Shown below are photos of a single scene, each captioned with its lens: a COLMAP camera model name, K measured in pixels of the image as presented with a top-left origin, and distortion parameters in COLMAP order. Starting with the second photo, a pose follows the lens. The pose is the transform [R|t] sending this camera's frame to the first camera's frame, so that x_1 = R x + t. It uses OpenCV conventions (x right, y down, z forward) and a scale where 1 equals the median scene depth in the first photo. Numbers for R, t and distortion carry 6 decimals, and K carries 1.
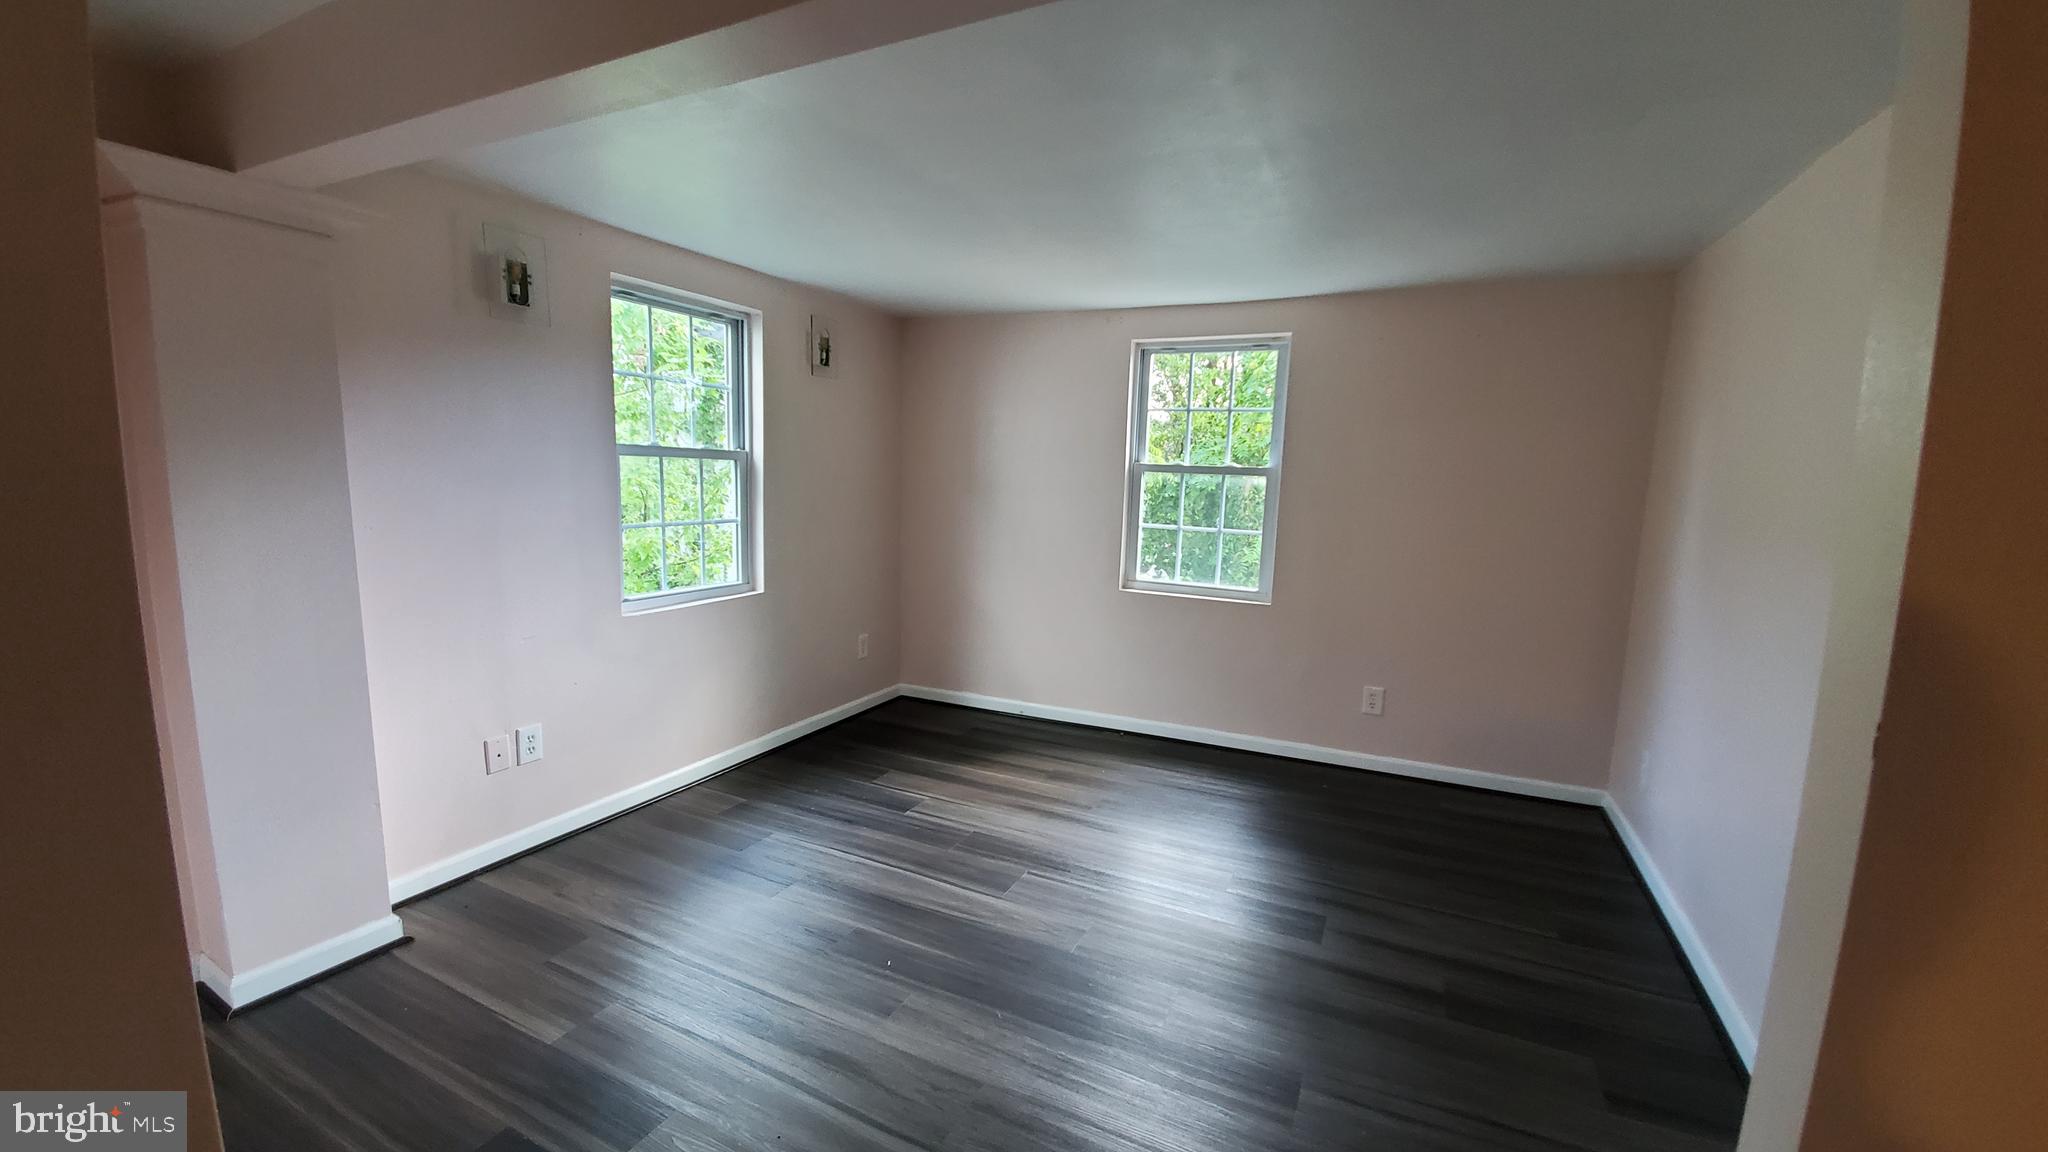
lens RADIAL K [[811.7, 0, 1010.7], [0, 811.7, 582.1], [0, 0, 1]] dist [0.019175, -0.019839]
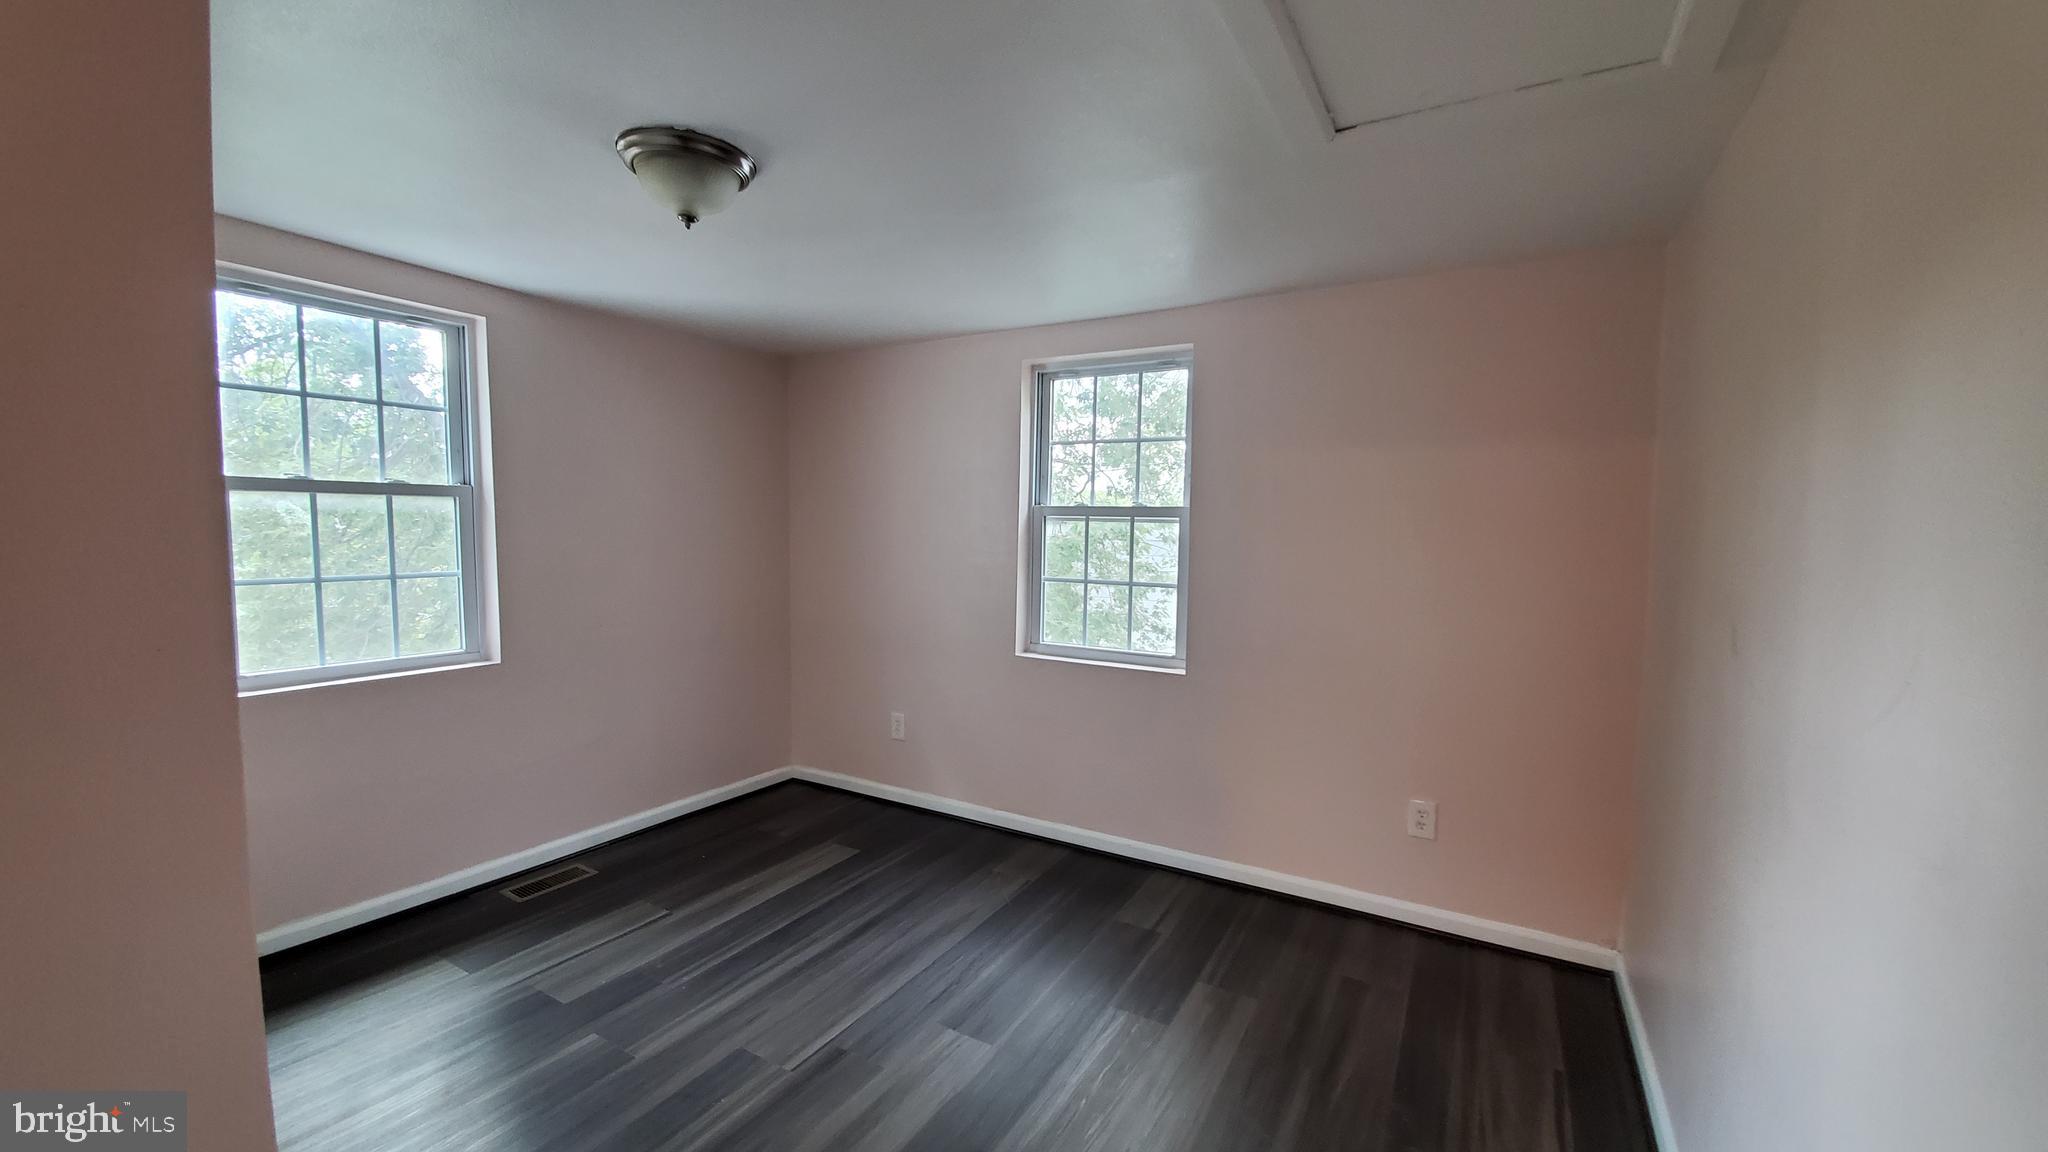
lens RADIAL K [[811.7, 0, 1010.7], [0, 811.7, 582.1], [0, 0, 1]] dist [0.019175, -0.019839]
pose [[0.998372, -0.012794, -0.055583, 0.188613], [0.008504, 0.997015, -0.076740, -0.000397], [0.056399, 0.076143, 0.995501, 0.171399]]
